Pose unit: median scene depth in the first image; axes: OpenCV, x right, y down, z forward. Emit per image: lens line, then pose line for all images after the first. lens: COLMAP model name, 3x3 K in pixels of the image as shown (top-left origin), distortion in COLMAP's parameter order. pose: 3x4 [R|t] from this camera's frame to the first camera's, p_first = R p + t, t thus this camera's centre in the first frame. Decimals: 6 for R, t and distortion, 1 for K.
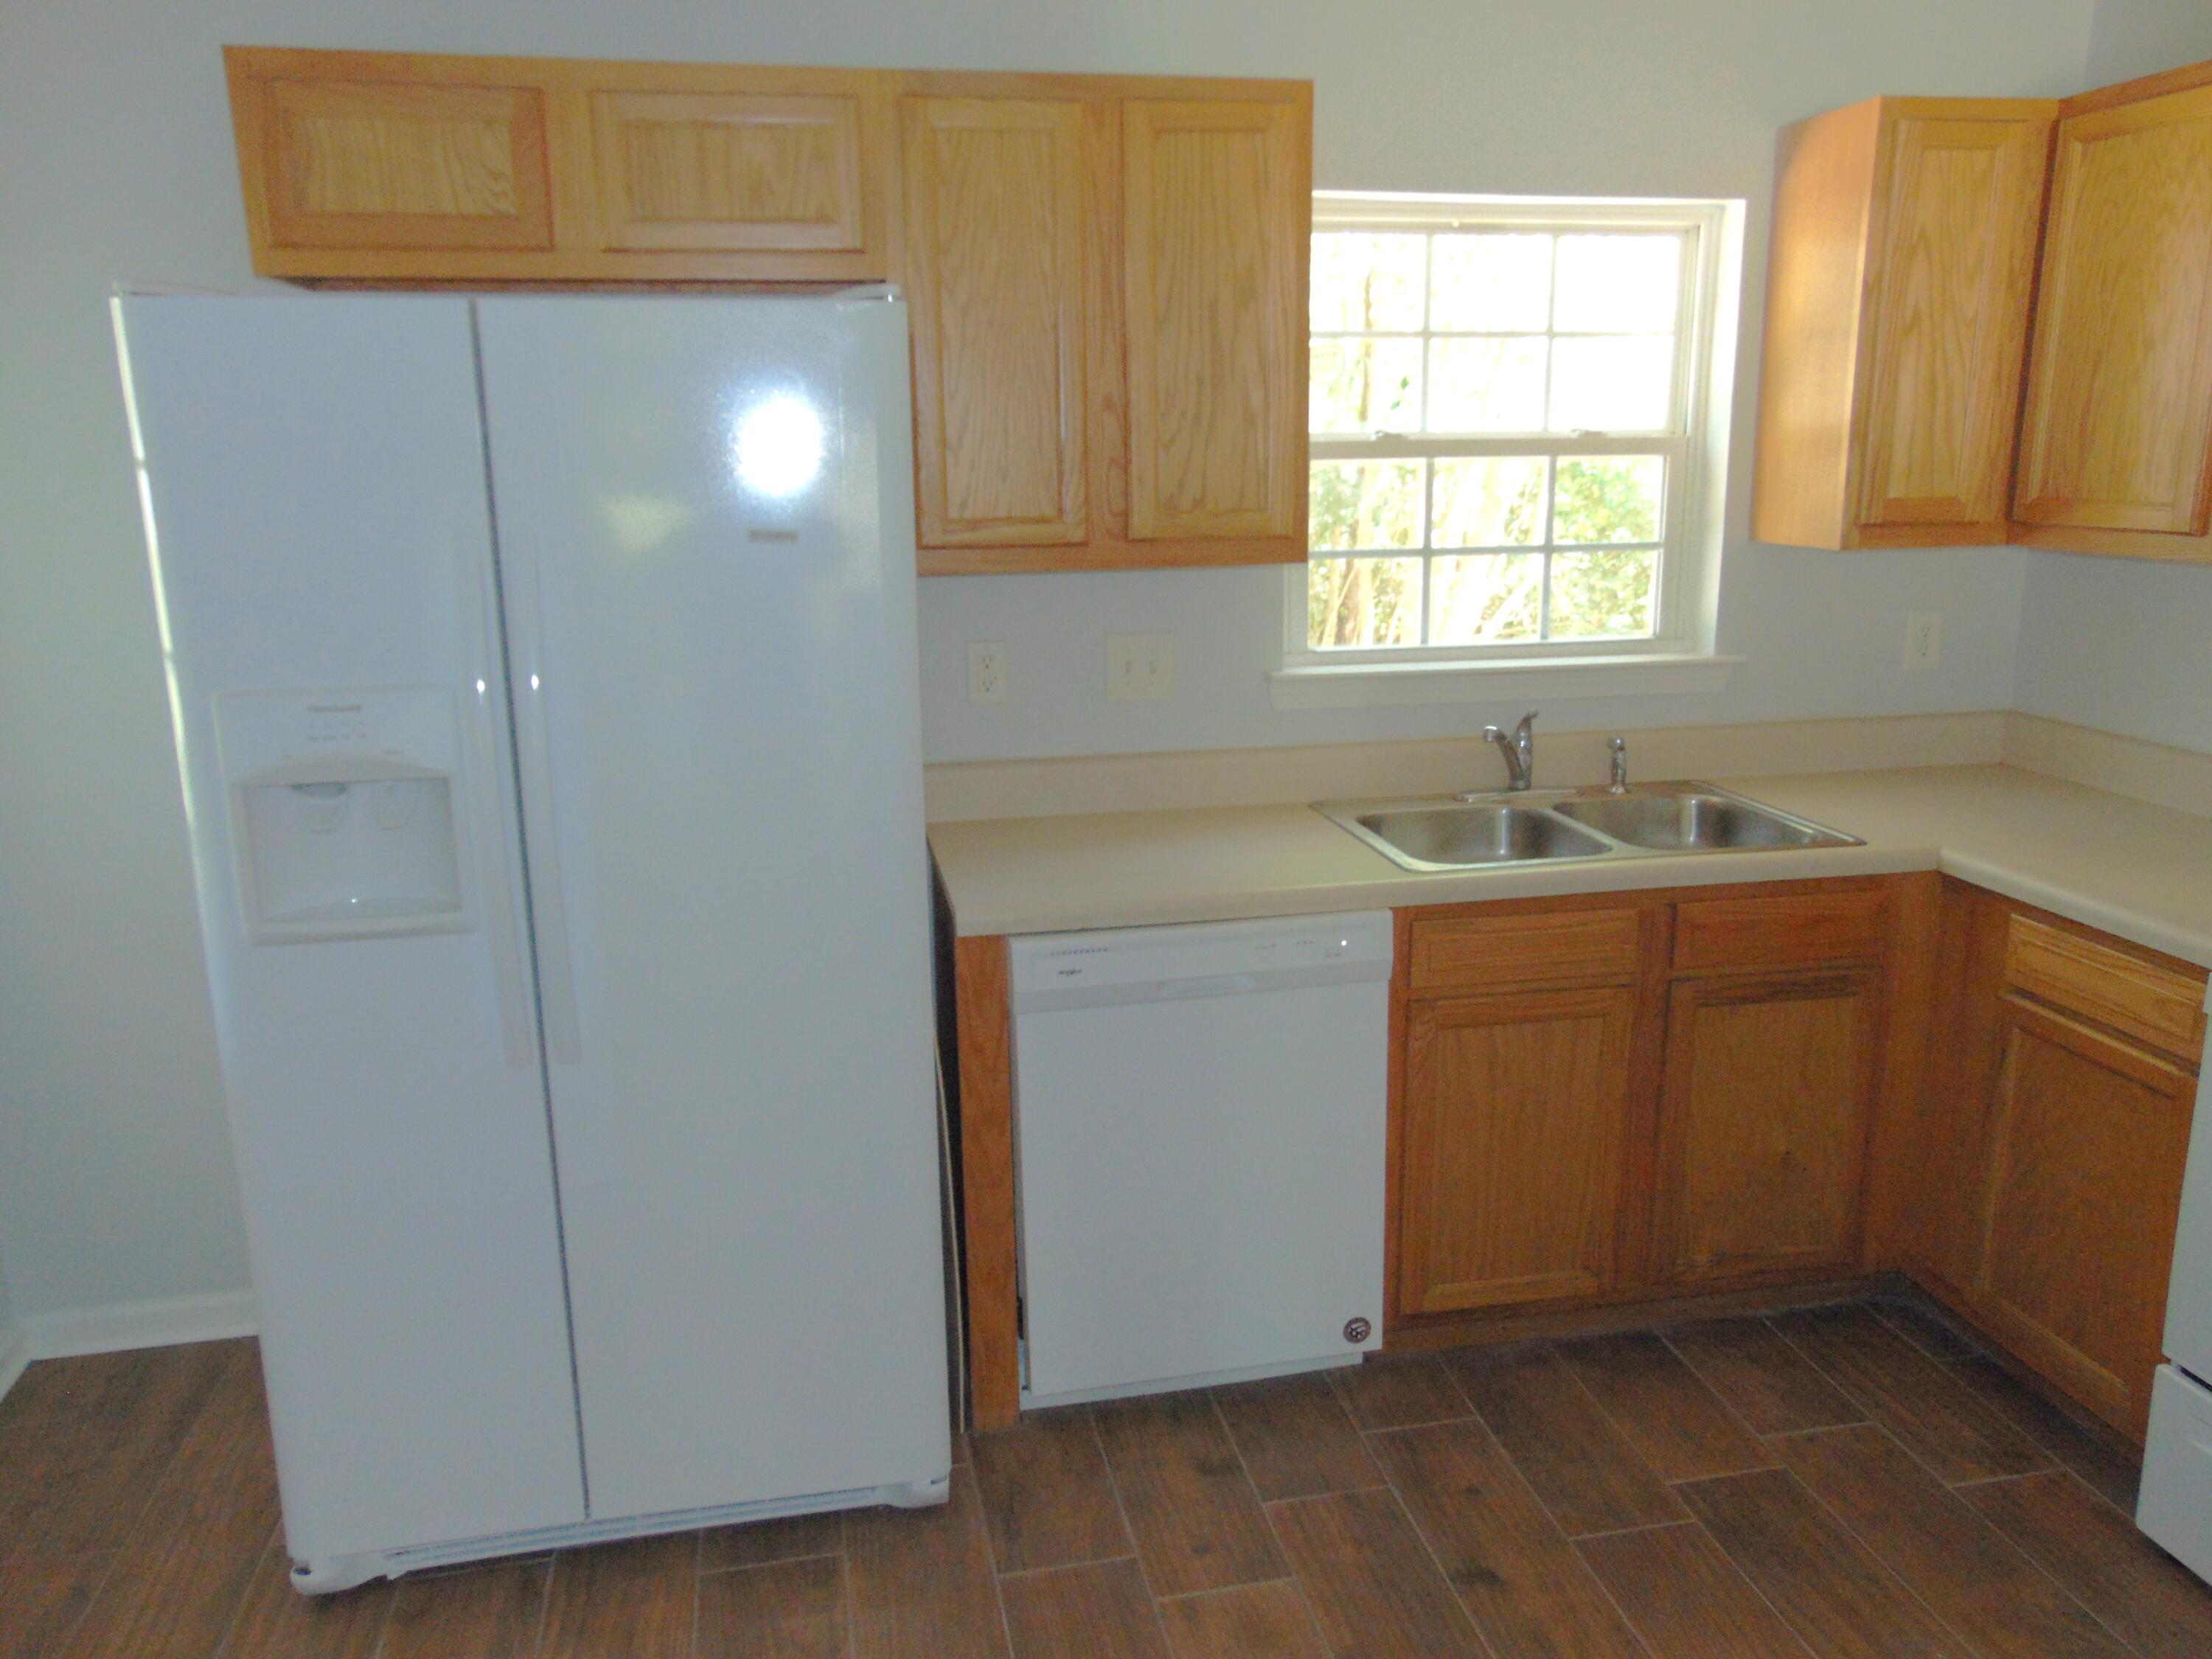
lens RADIAL K [[1652.9, 0, 1111.9], [0, 1652.9, 822.2], [0, 0, 1]] dist [-0.042732, 0.086907]
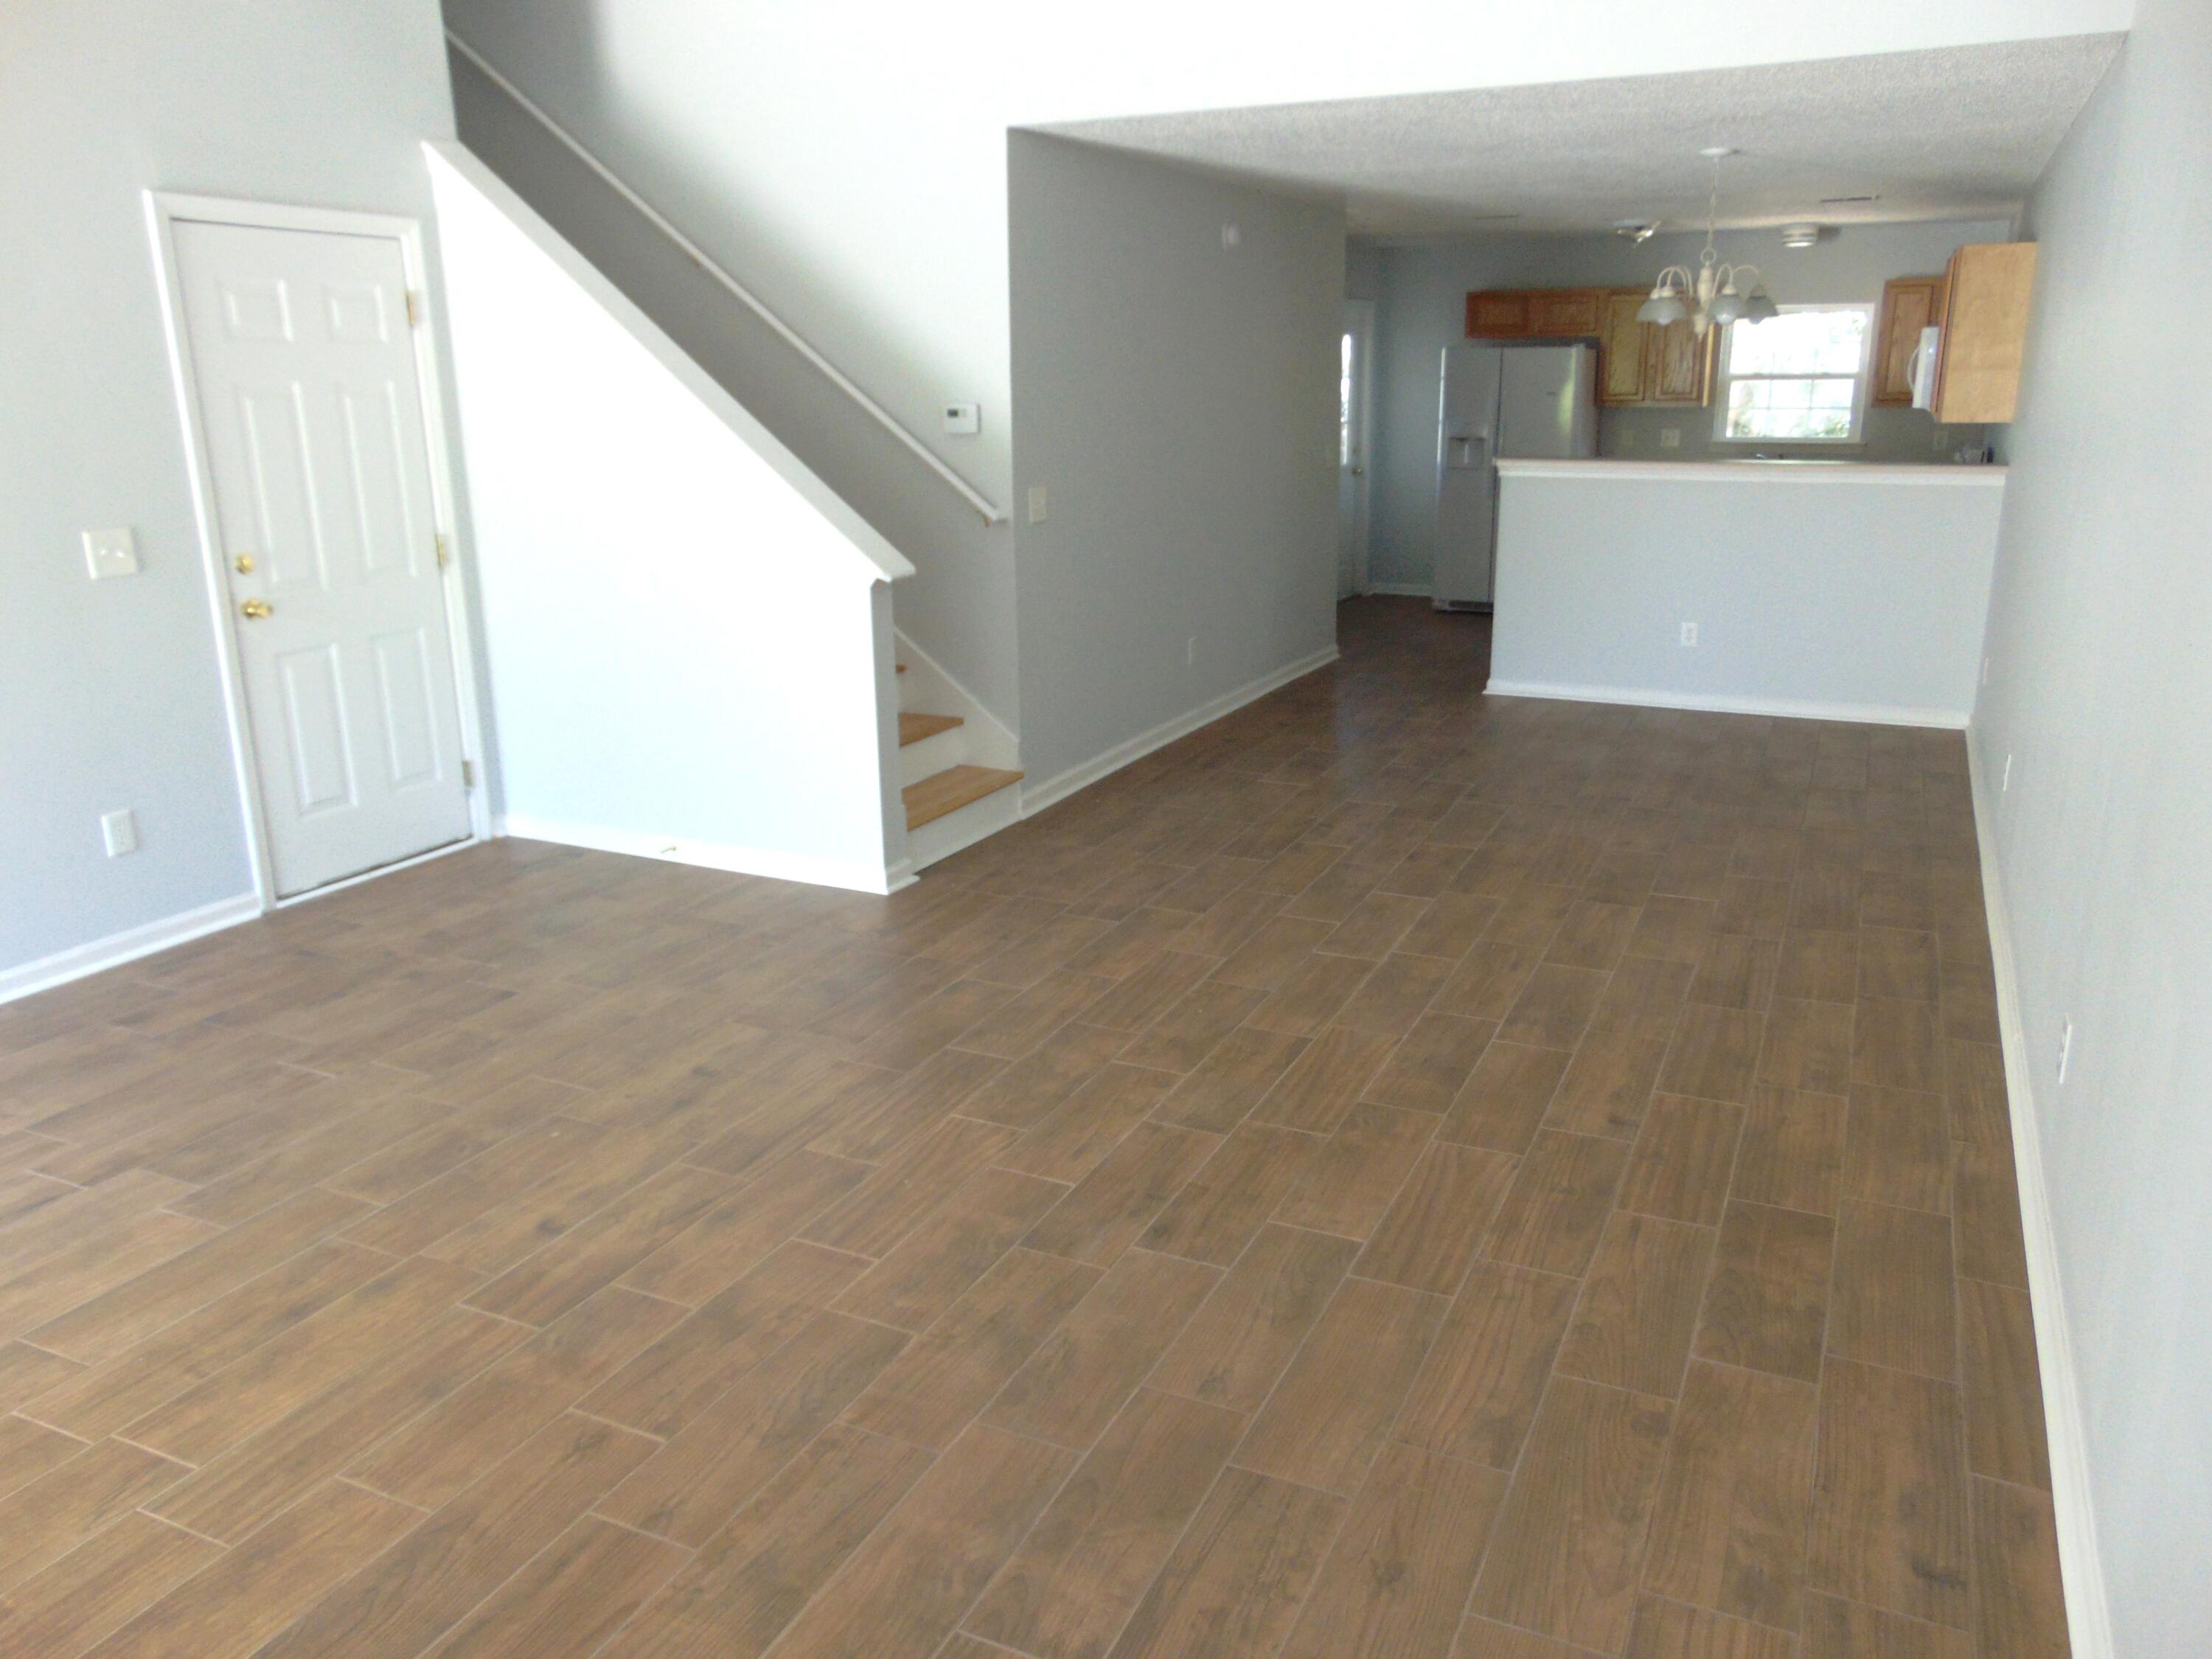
lens RADIAL K [[1652.8, 0, 1106.0], [0, 1652.8, 829.5], [0, 0, 1]] dist [-0.006290, 0.035636]
pose [[0.793986, 0.171486, -0.583249, 1.467343], [-0.142012, 0.985166, 0.096334, 0.659756], [0.591117, 0.006340, 0.806561, -3.015332]]
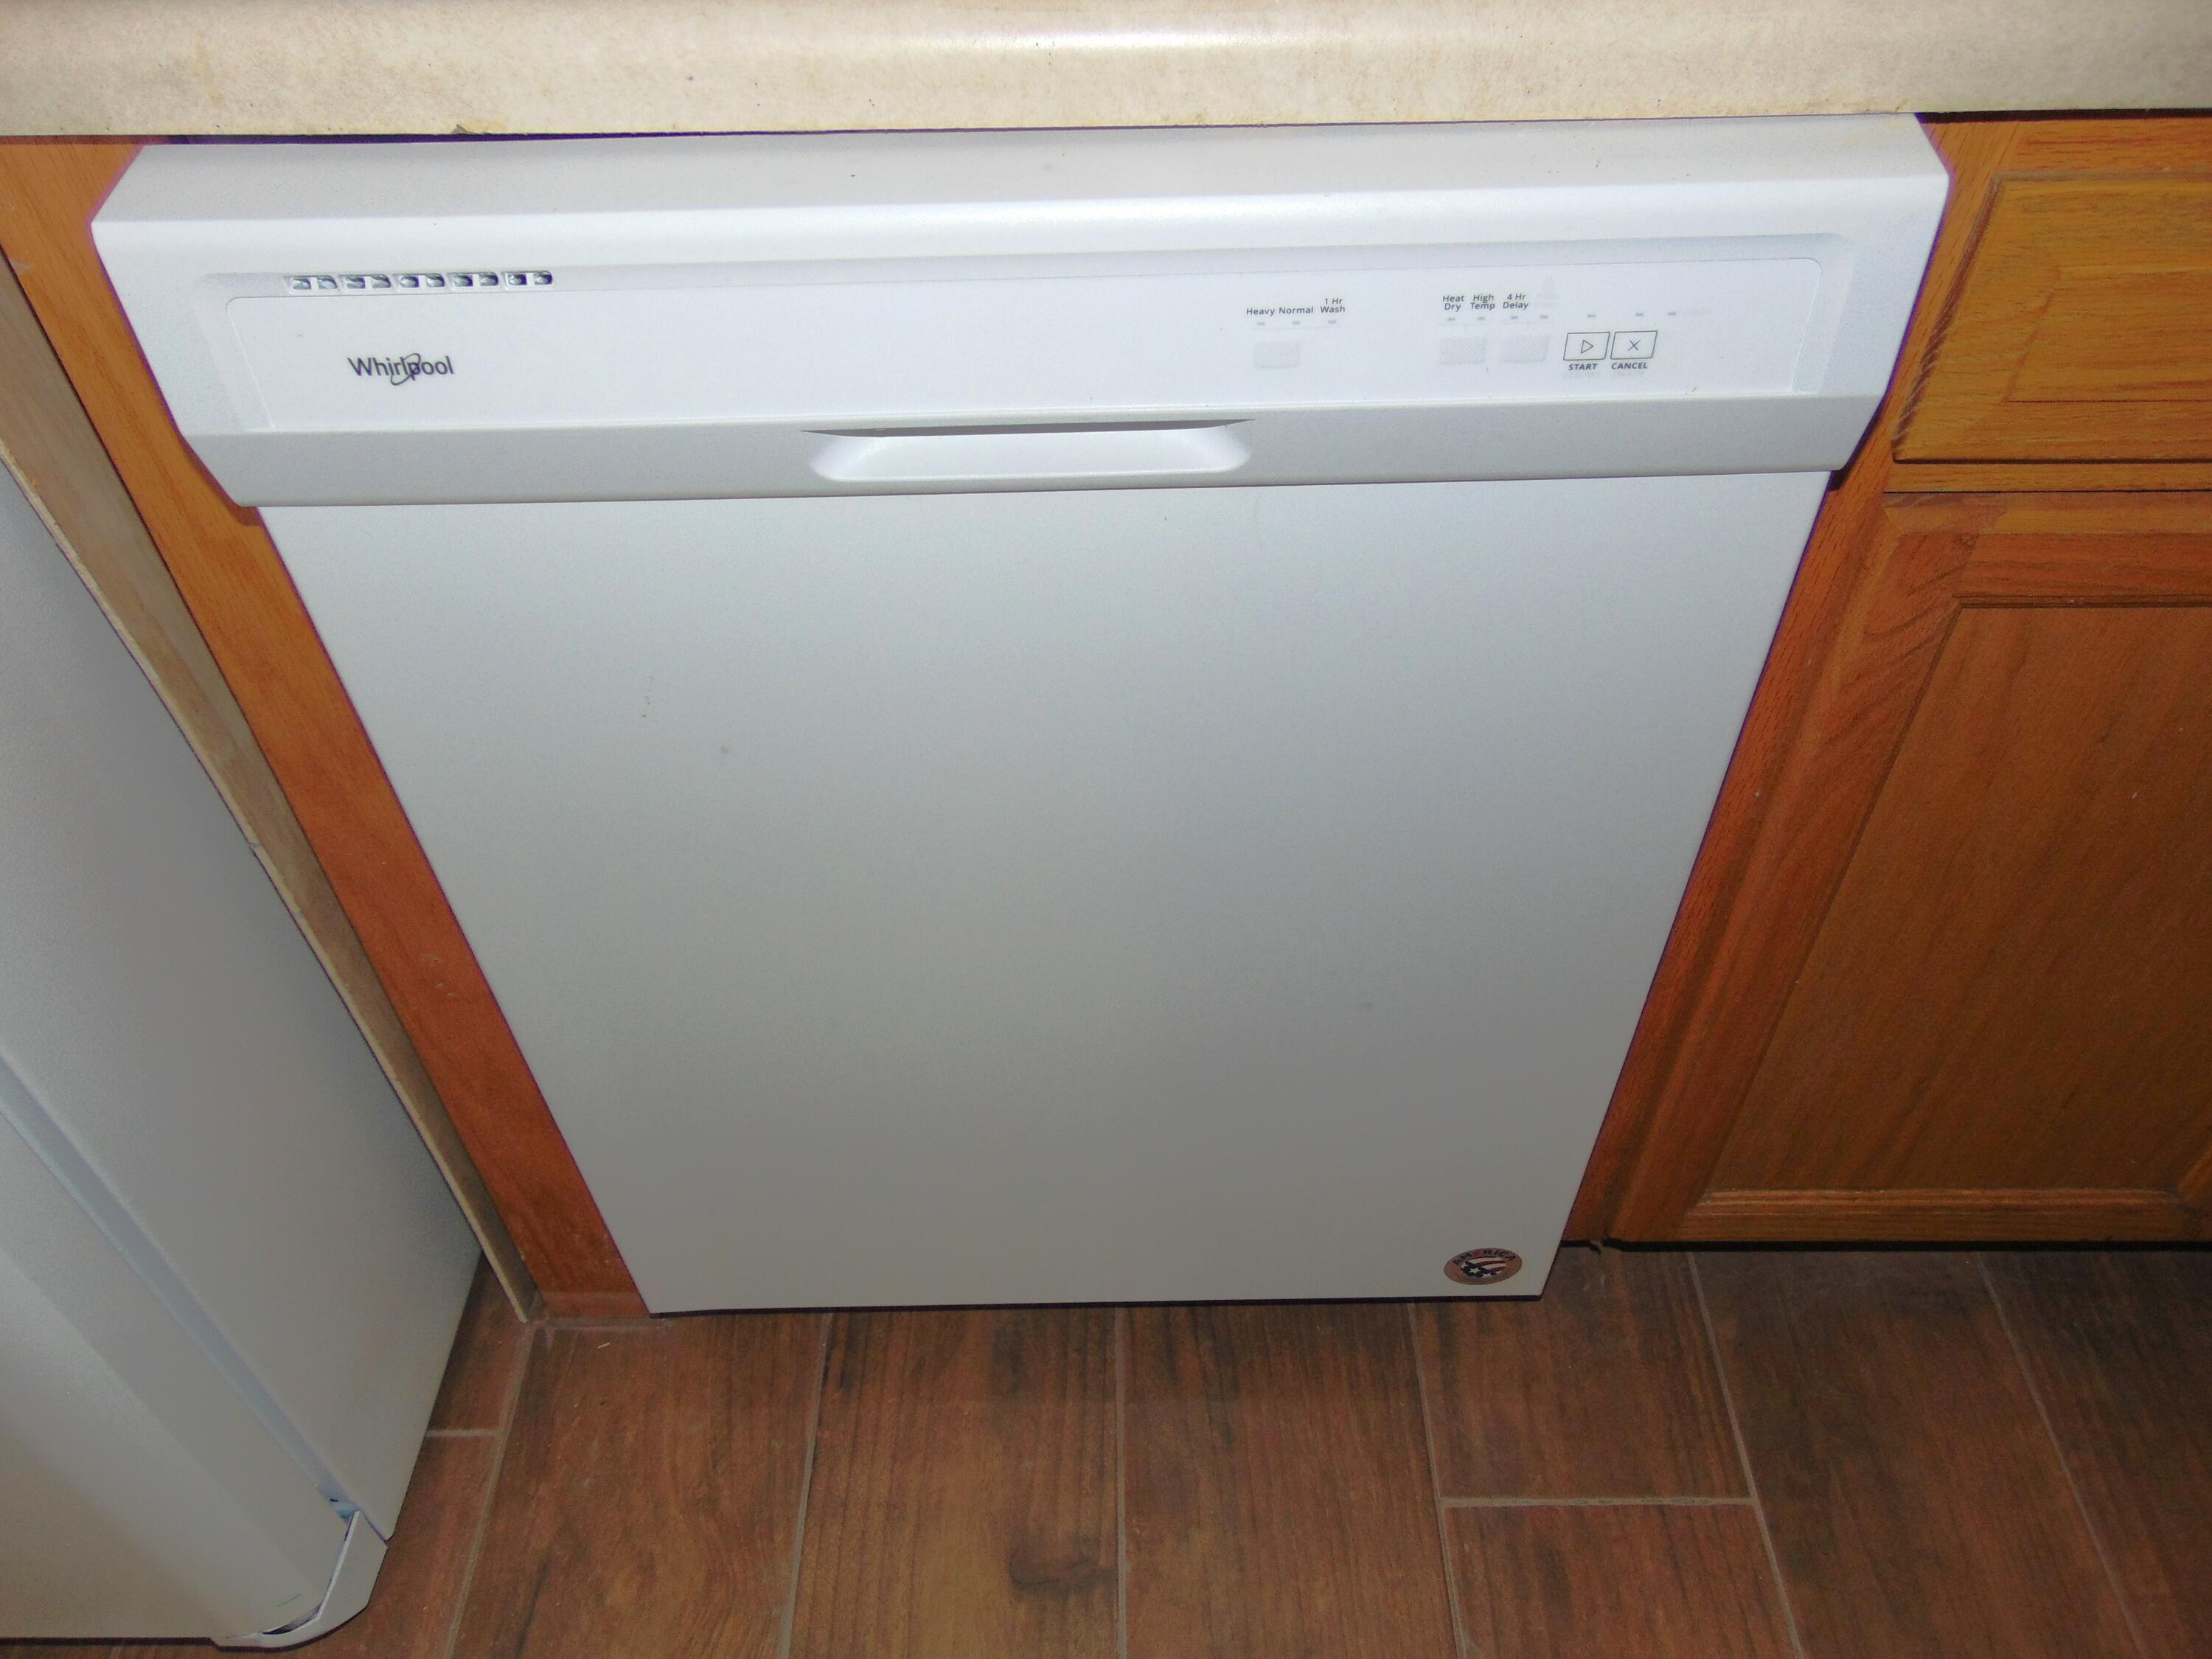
lens RADIAL K [[1652.8, 0, 1106.0], [0, 1652.8, 829.5], [0, 0, 1]] dist [-0.006290, 0.035636]
pose [[0.982072, 0.136971, -0.129510, 0.095300], [-0.042082, 0.829004, 0.557657, 0.010673], [0.183747, -0.542209, 0.819906, 0.702277]]
